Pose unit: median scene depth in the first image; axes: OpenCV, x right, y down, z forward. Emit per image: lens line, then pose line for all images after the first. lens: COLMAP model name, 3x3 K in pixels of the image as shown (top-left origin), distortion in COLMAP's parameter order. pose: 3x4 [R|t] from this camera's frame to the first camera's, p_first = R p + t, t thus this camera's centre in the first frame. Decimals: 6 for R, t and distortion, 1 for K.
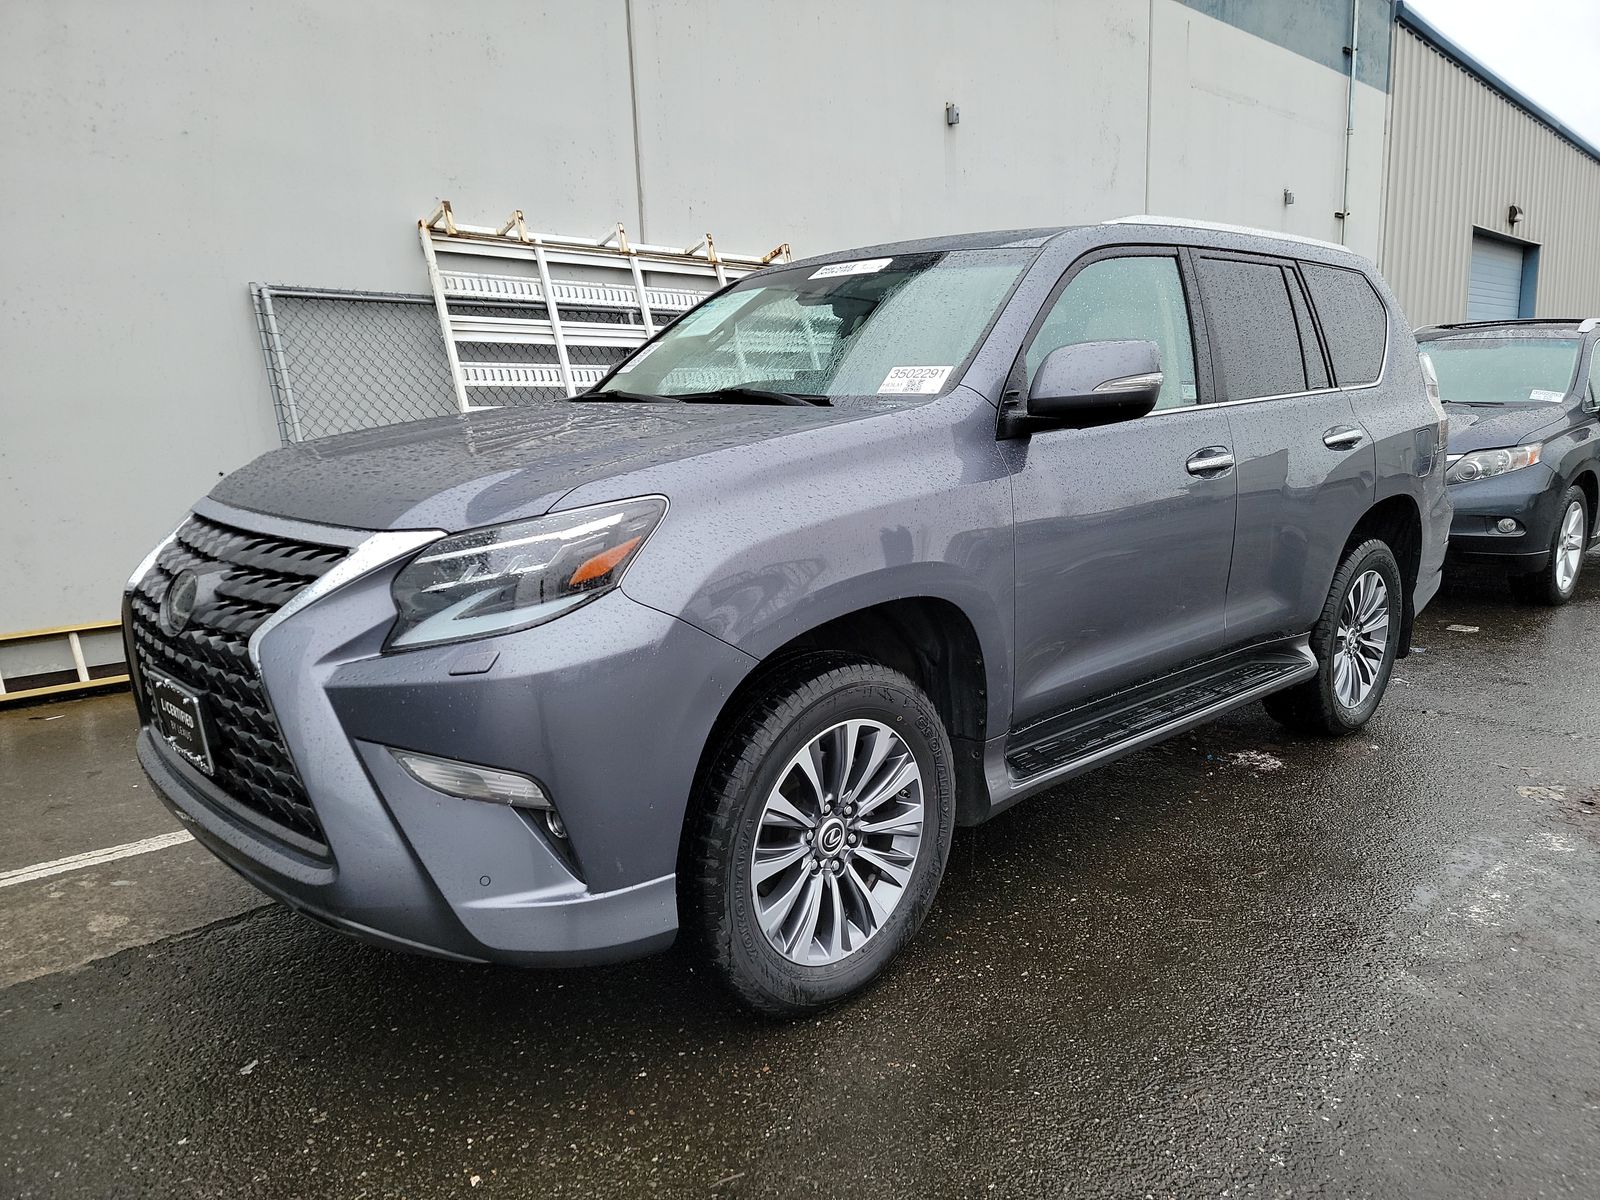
lens RADIAL K [[1130.4, 0, 800.0], [0, 1130.4, 600.0], [0, 0, 1]] dist [0.003646, 0.001177]
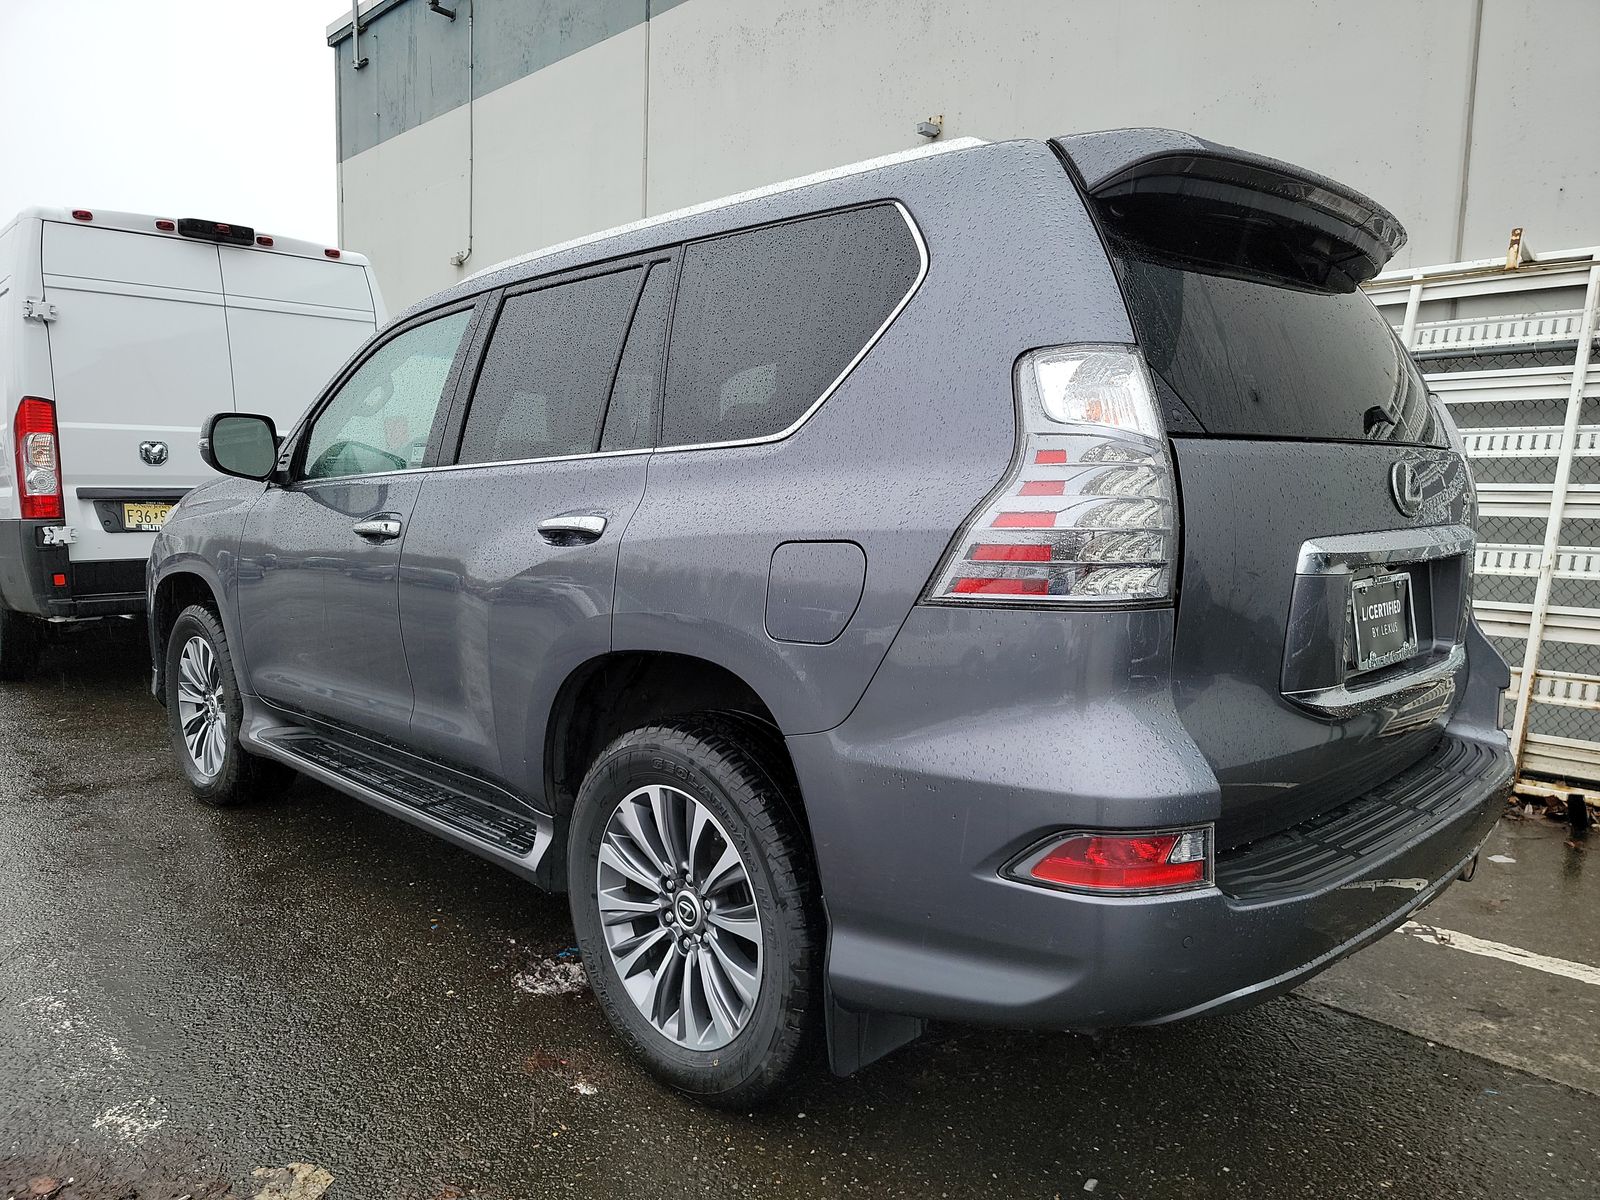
lens RADIAL K [[1130.4, 0, 800.0], [0, 1130.4, 600.0], [0, 0, 1]] dist [0.003646, 0.001177]
pose [[0.006278, 0.105707, -0.994377, 1.154733], [-0.180587, 0.978167, 0.102844, -0.195114], [0.983539, 0.178926, 0.025230, 1.187891]]
